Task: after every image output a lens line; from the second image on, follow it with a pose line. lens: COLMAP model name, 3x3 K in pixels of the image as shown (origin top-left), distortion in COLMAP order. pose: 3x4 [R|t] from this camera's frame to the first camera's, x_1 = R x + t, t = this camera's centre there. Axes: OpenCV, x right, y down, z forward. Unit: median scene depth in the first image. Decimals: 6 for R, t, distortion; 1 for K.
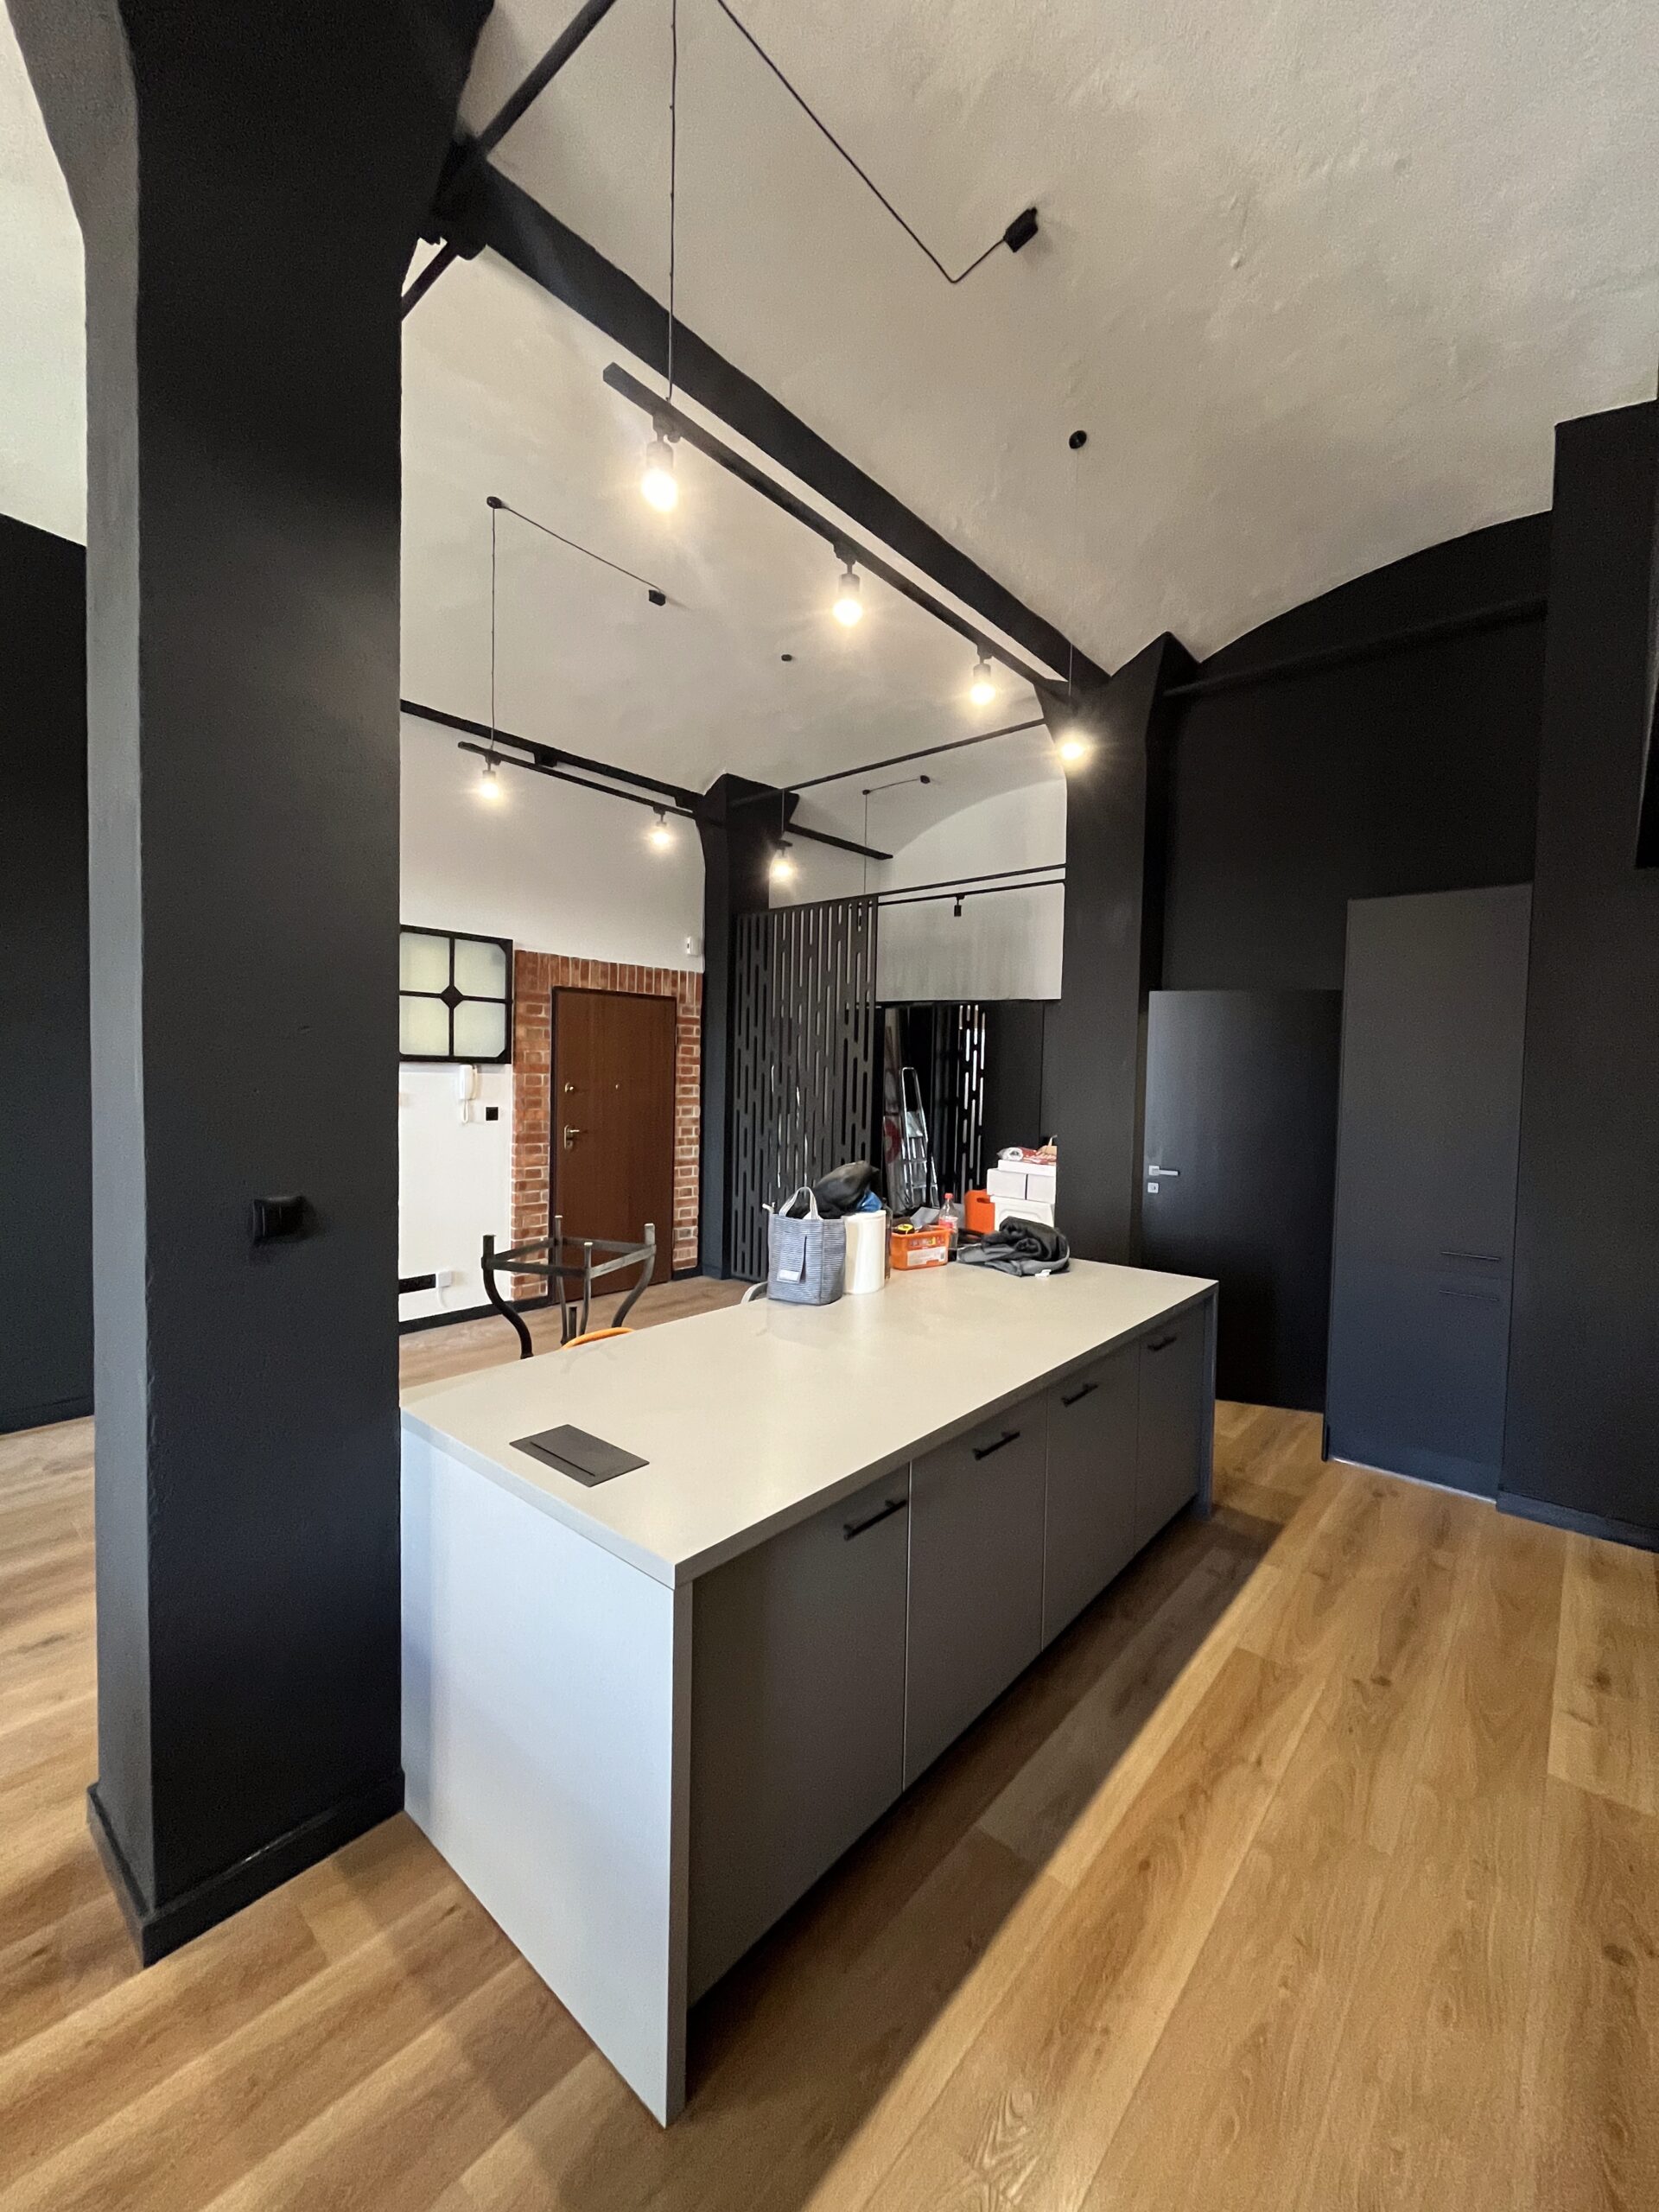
lens RADIAL K [[888.7, 0, 841.3], [0, 888.7, 1105.7], [0, 0, 1]] dist [-0.005074, 0.000440]
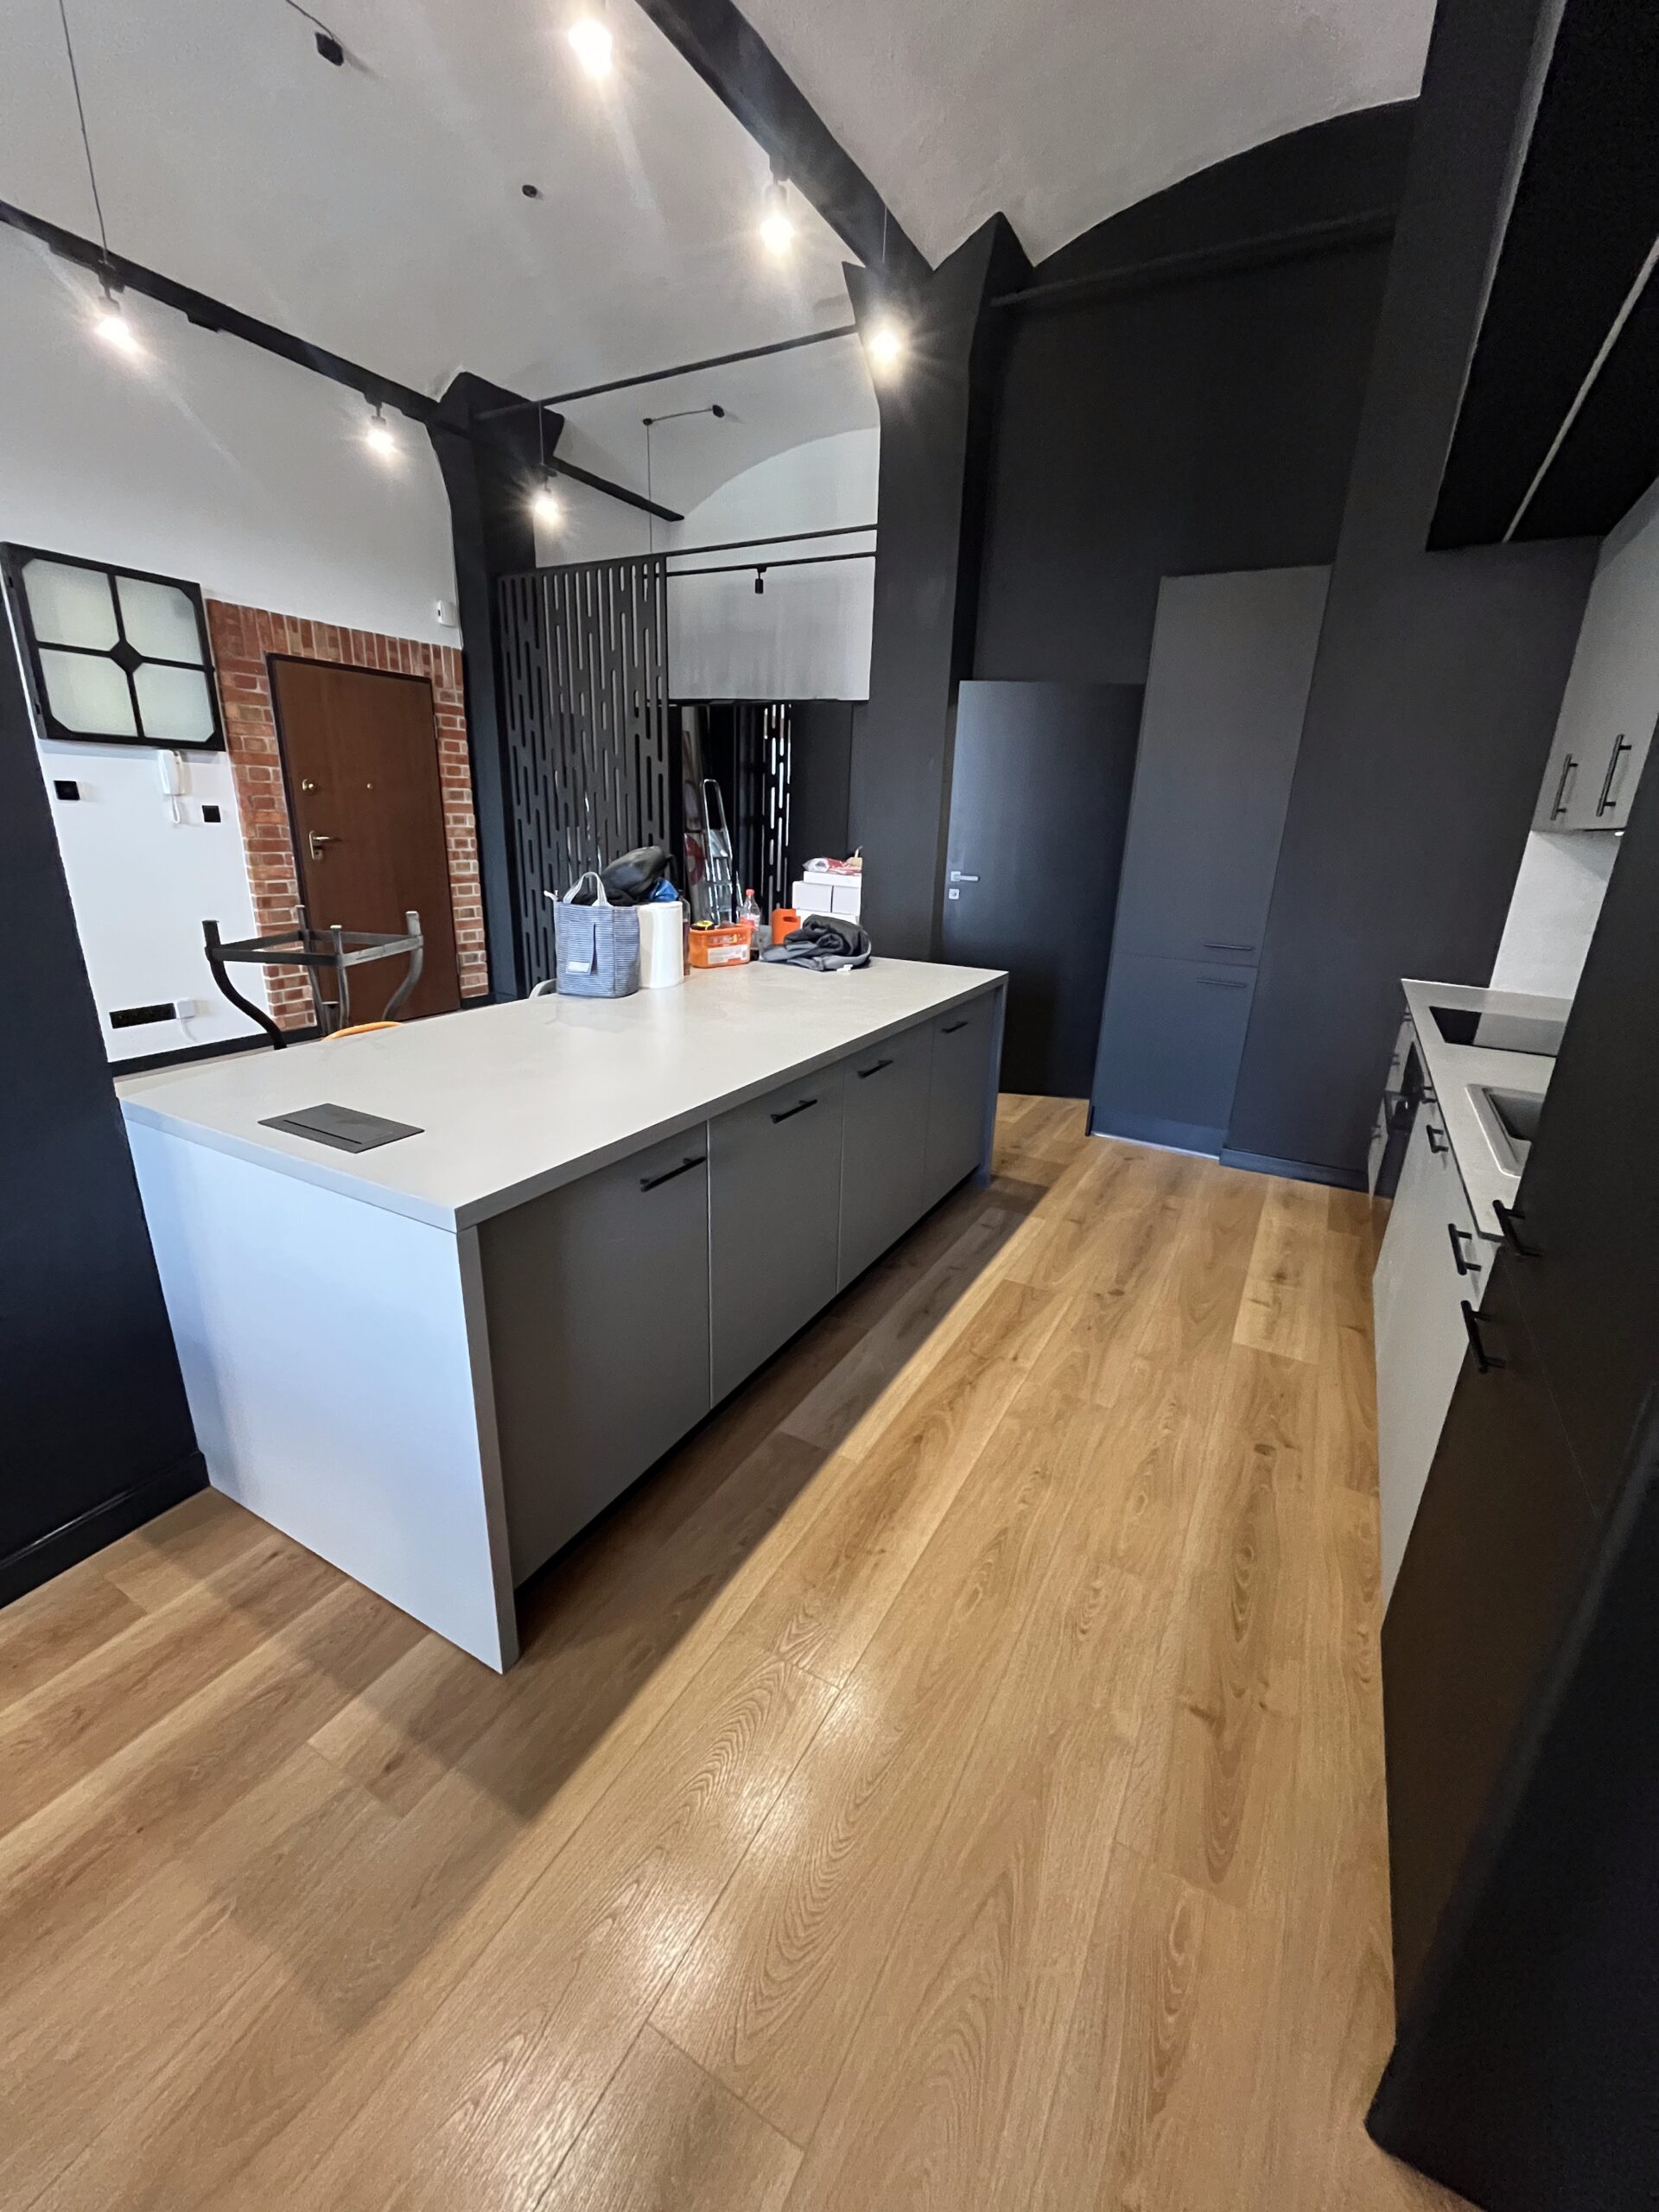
lens RADIAL K [[888.7, 0, 839.6], [0, 888.7, 1103.7], [0, 0, 1]] dist [-0.005074, 0.000440]
pose [[0.978282, -0.048721, 0.201469, 0.015513], [-0.009906, 0.959882, 0.280228, 0.067599], [-0.207040, -0.276138, 0.938553, 0.023588]]
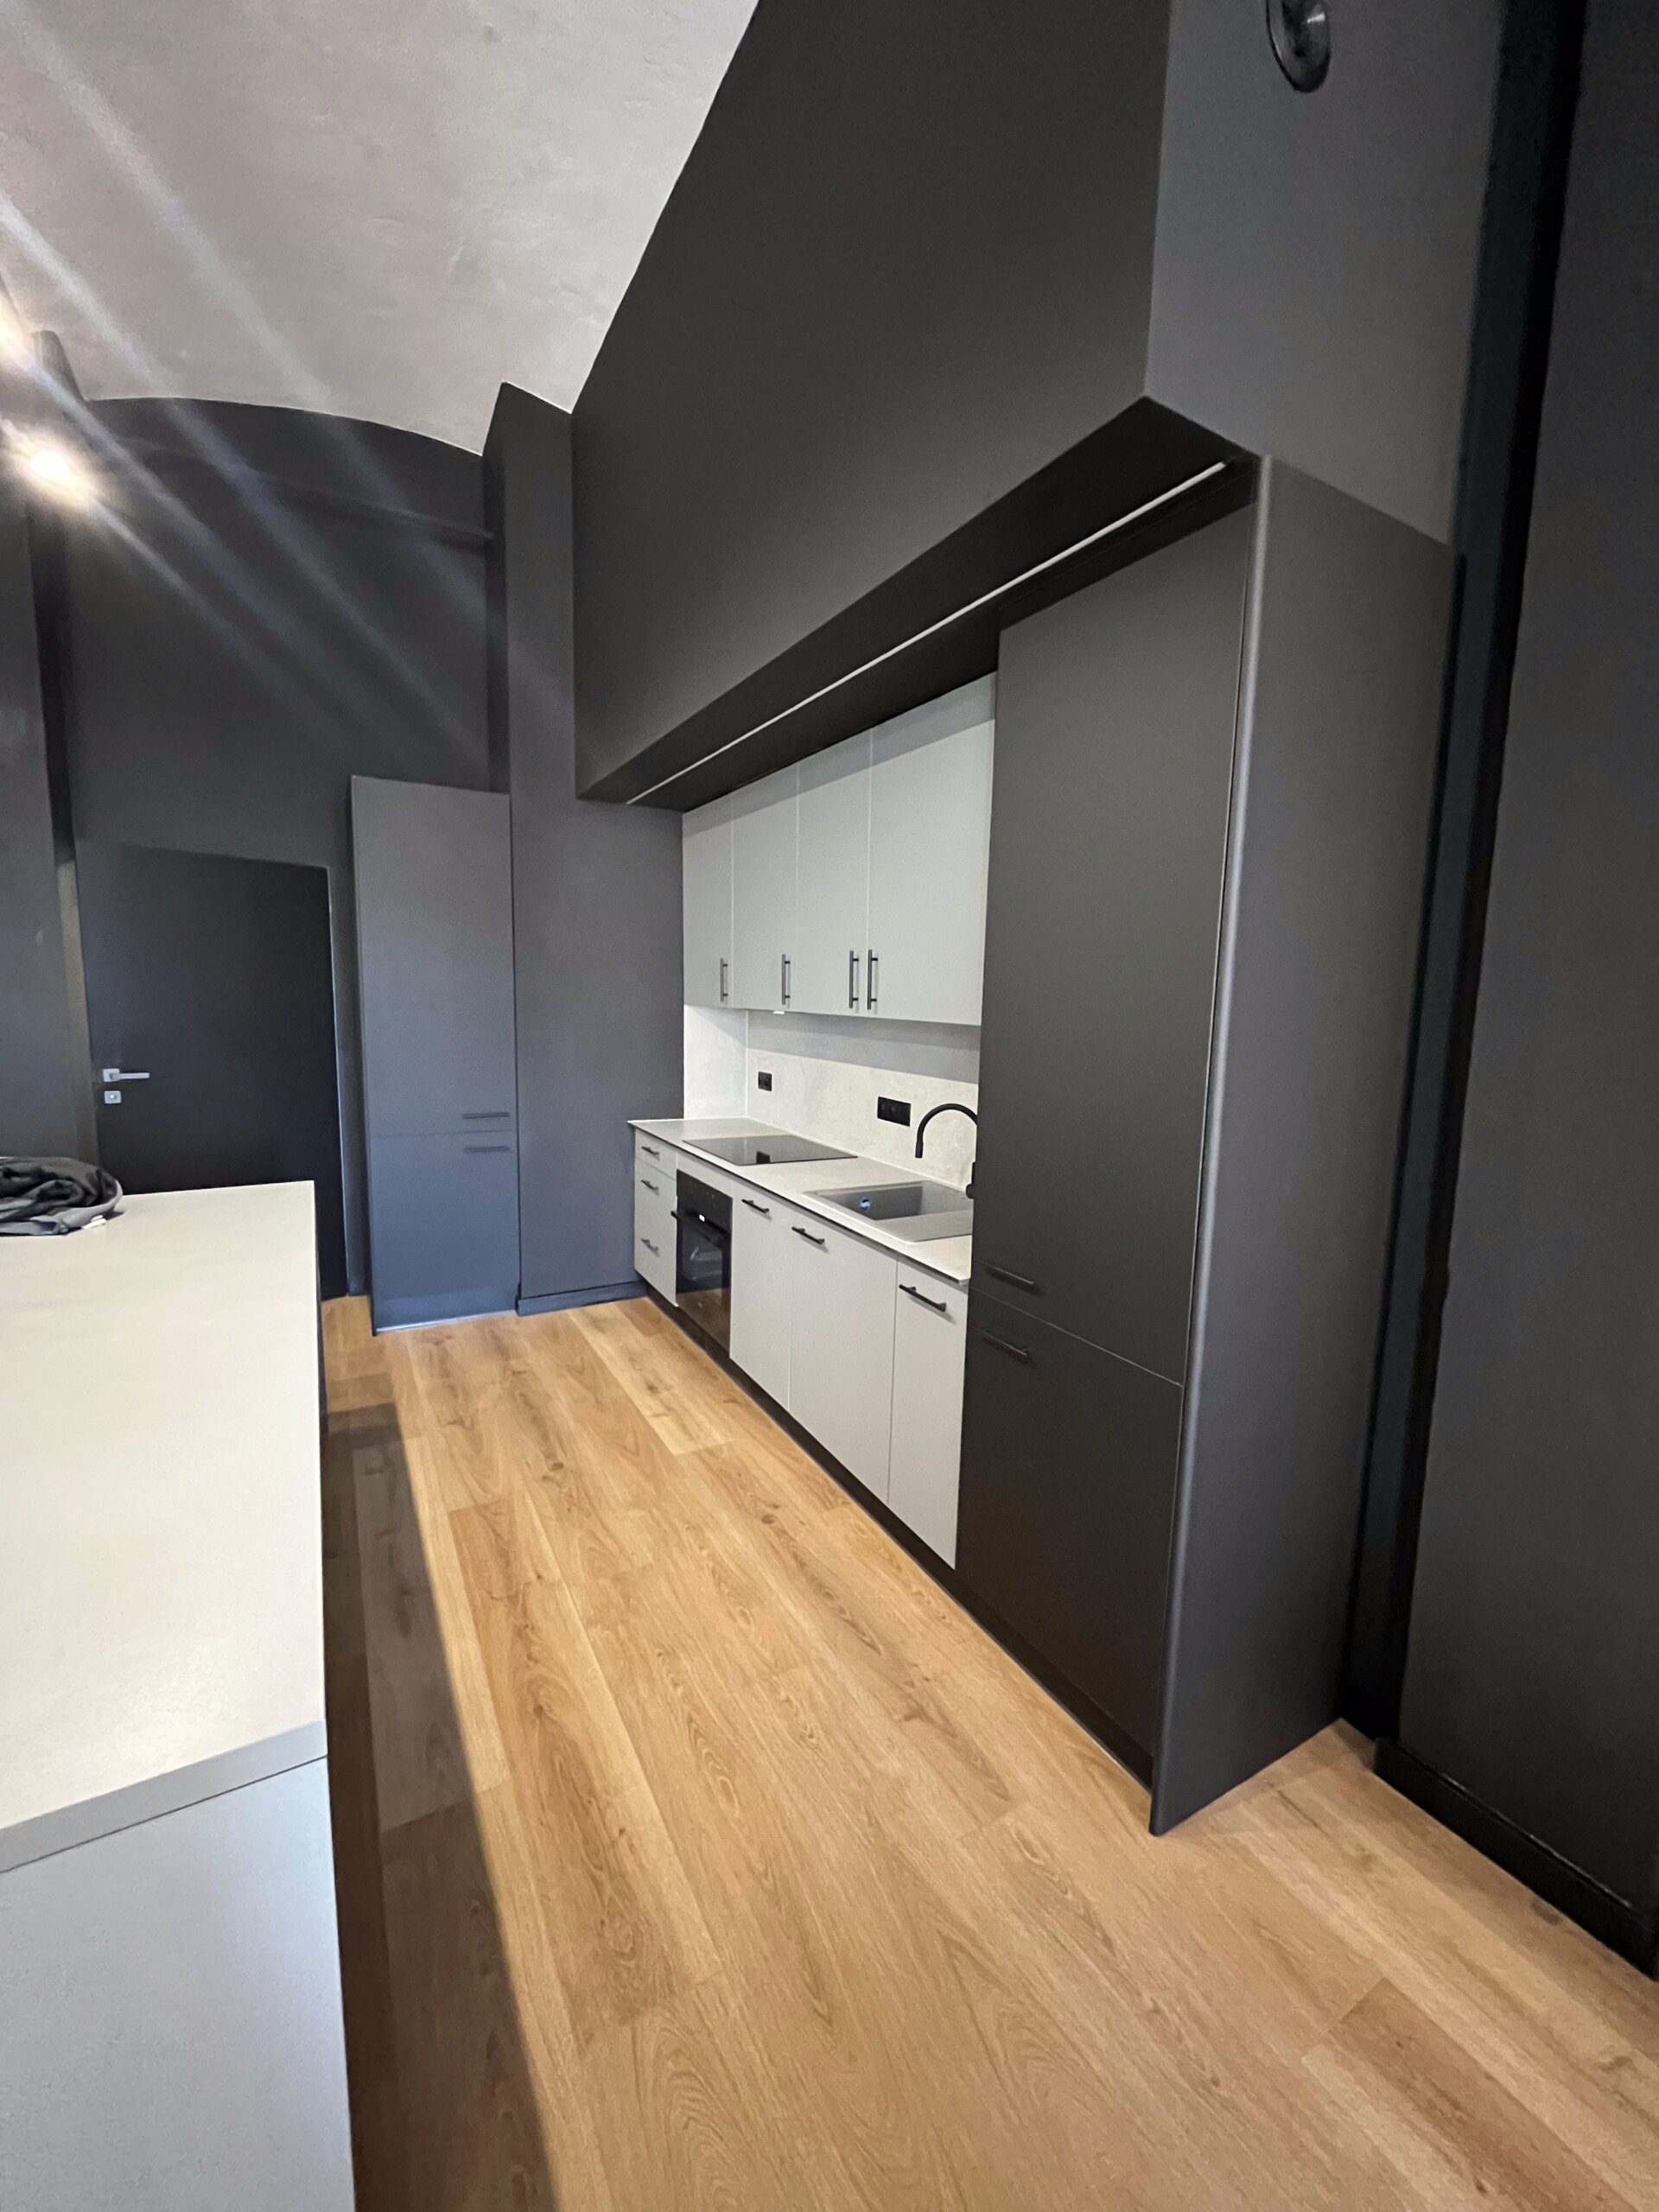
lens RADIAL K [[888.7, 0, 834.9], [0, 888.7, 1104.6], [0, 0, 1]] dist [-0.005074, 0.000440]
pose [[0.333524, -0.131863, 0.933474, -0.291712], [0.016776, 0.990843, 0.133973, 0.007110], [-0.942592, -0.029023, 0.332682, 0.232380]]
